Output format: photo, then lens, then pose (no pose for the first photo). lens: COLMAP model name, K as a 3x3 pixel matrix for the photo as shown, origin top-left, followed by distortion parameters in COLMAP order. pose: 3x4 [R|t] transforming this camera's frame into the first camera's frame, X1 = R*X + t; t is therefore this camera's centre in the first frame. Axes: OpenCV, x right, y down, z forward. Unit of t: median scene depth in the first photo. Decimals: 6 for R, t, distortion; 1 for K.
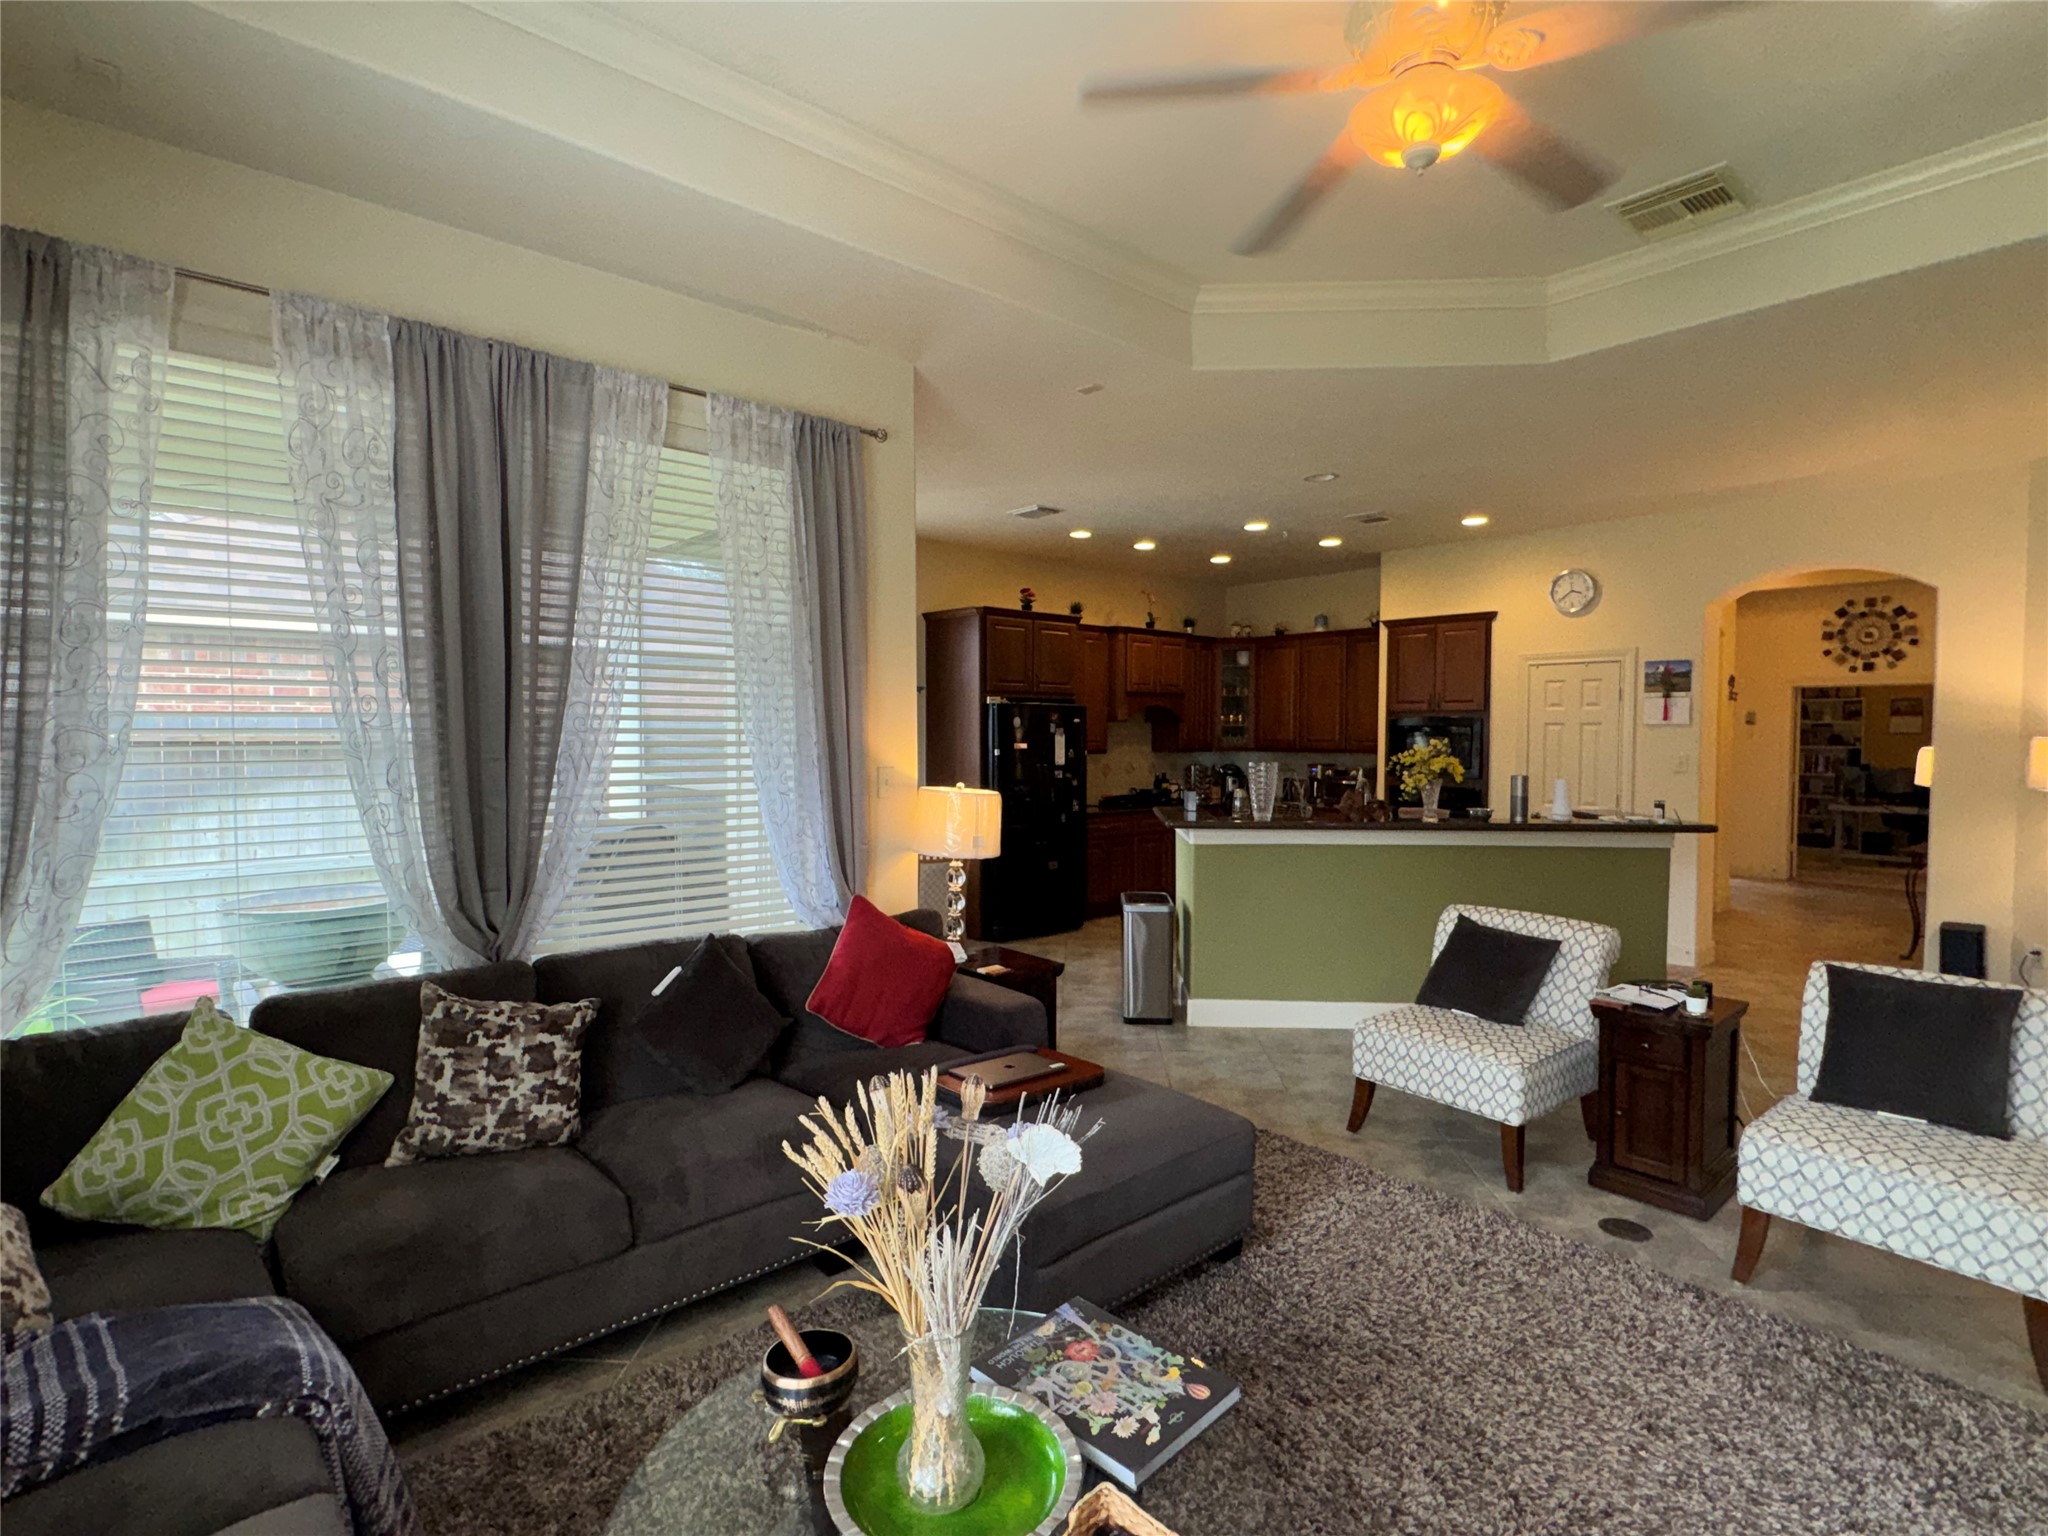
lens RADIAL K [[1009.0, 0, 1027.9], [0, 1009.0, 769.2], [0, 0, 1]] dist [0.002479, 0.000341]
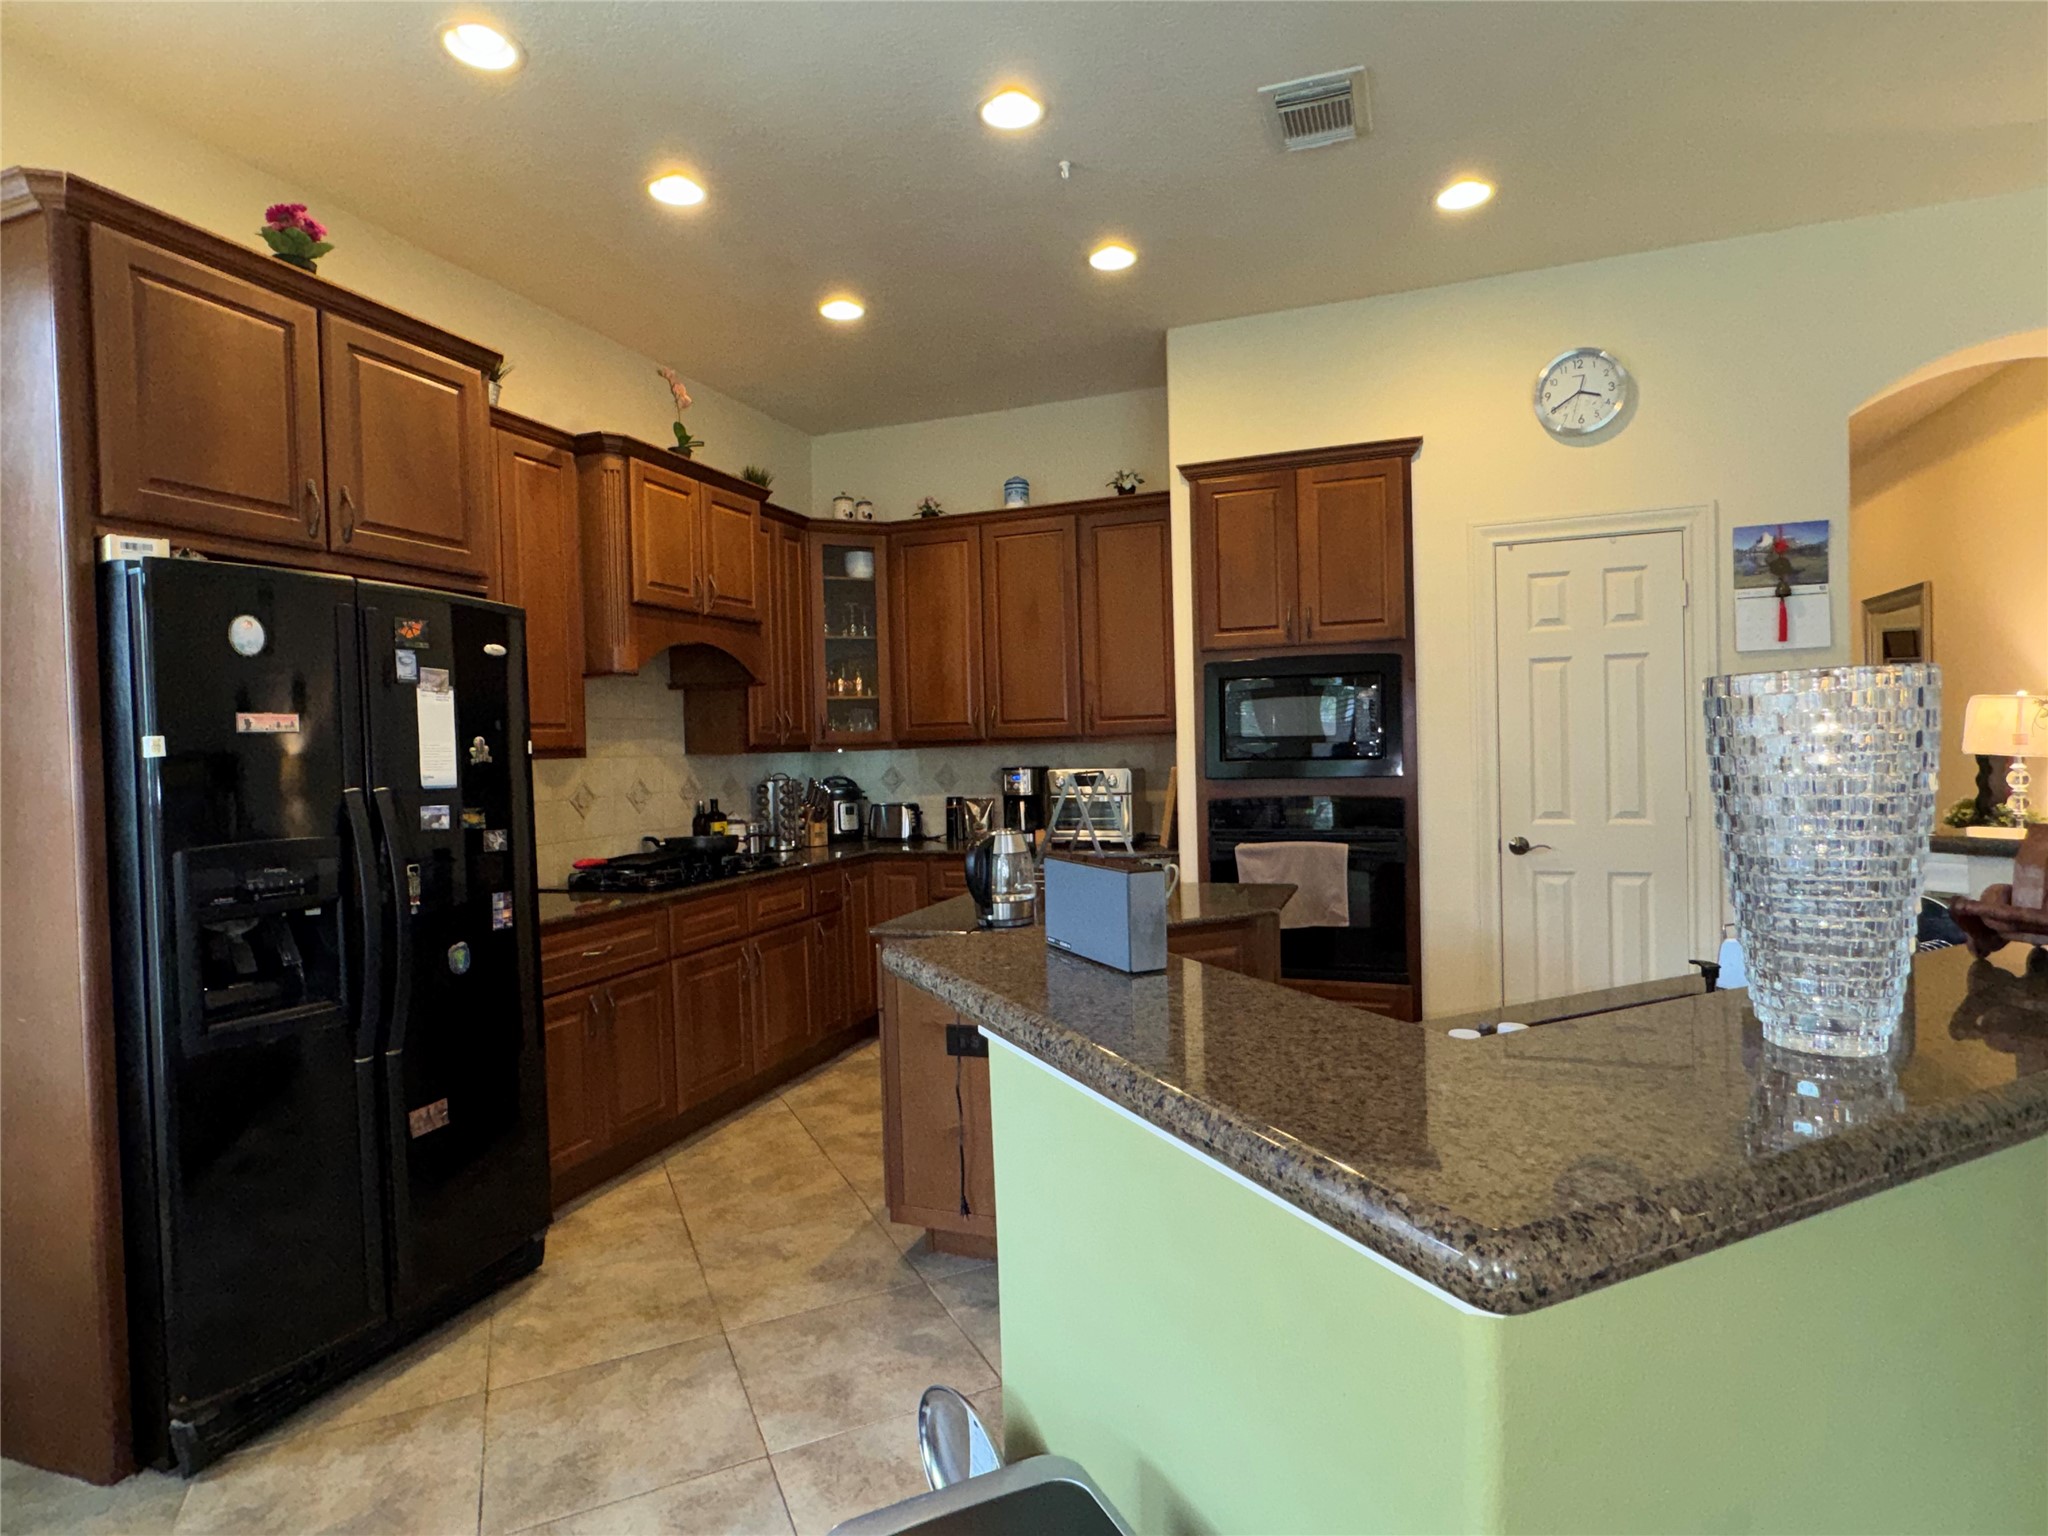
lens RADIAL K [[1094.0, 0, 1013.7], [0, 1094.0, 771.4], [0, 0, 1]] dist [-0.005627, -0.000355]
pose [[0.887328, -0.038512, 0.459528, 0.031441], [0.047969, 0.998809, -0.008918, 0.002156], [-0.458637, 0.029956, 0.888119, 0.571821]]
